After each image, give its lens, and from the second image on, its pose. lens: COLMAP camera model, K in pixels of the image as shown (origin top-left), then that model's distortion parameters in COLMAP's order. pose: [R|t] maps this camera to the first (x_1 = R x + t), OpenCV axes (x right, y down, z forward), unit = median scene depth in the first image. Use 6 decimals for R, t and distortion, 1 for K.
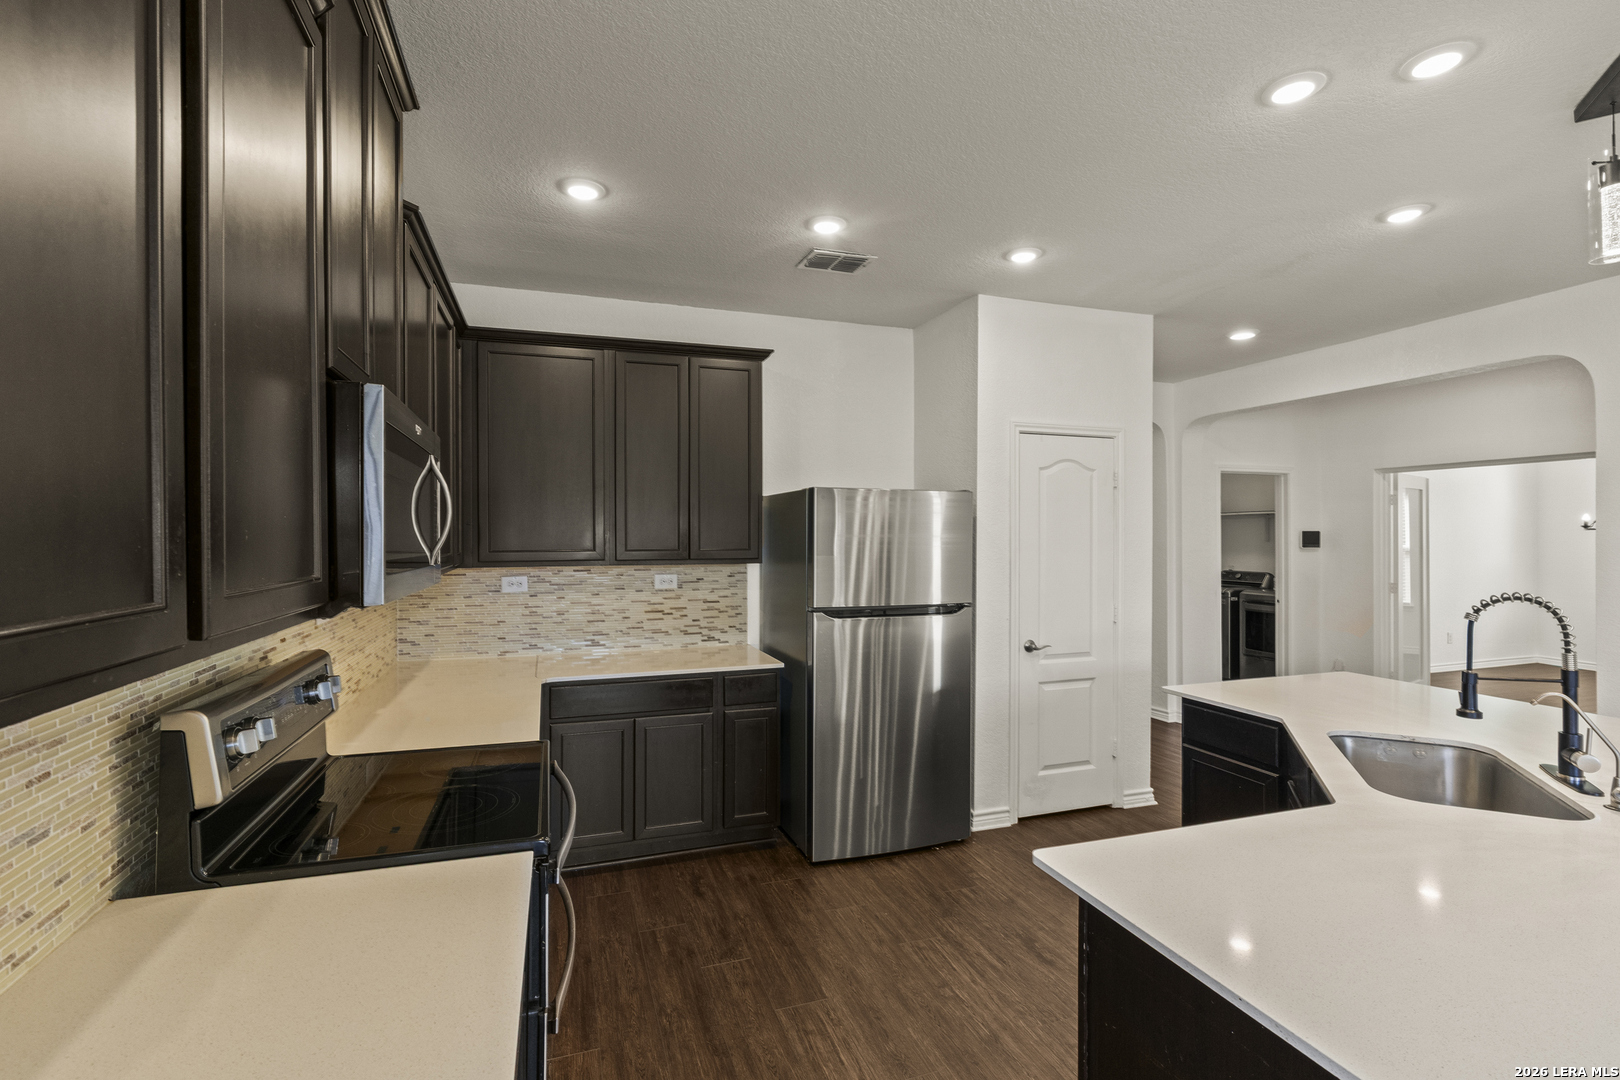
lens RADIAL K [[734.5, 0, 814.8], [0, 734.5, 549.2], [0, 0, 1]] dist [-0.009454, 0.001234]
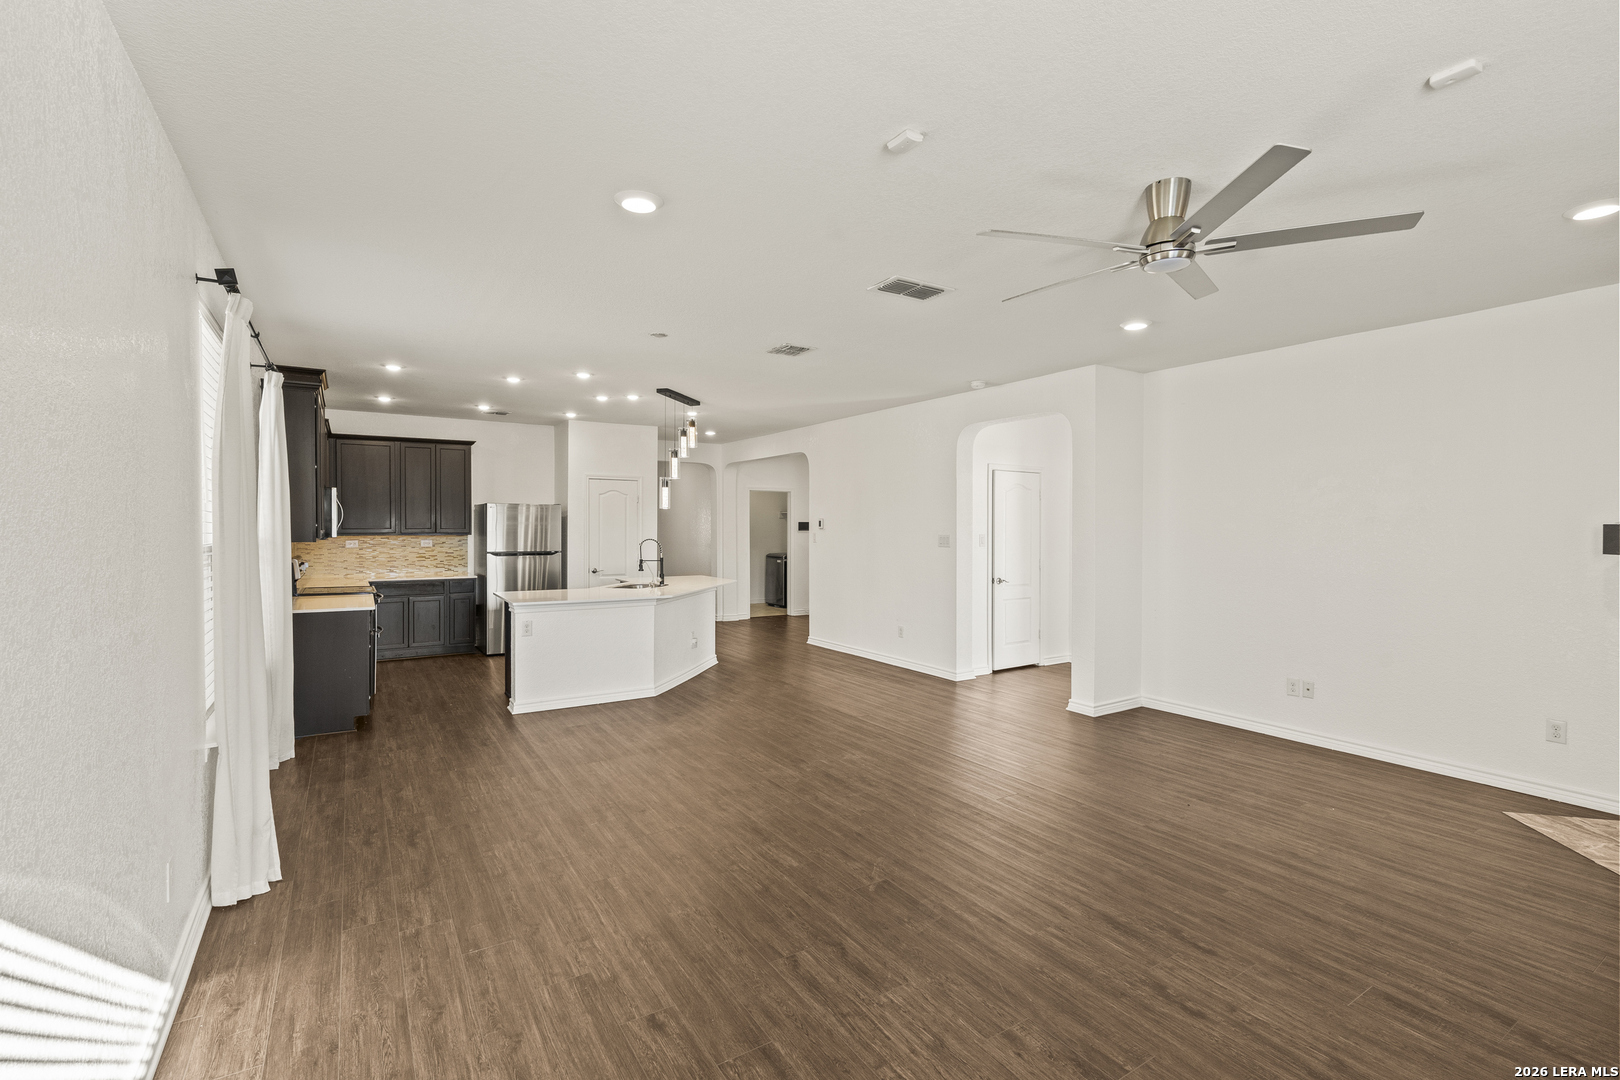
lens RADIAL K [[734.5, 0, 803.6], [0, 734.5, 544.3], [0, 0, 1]] dist [-0.009454, 0.001234]
pose [[0.977698, -0.001699, 0.210007, 0.454618], [0.000441, 0.999982, 0.006039, 0.034919], [-0.210014, -0.005812, 0.977681, -1.429074]]
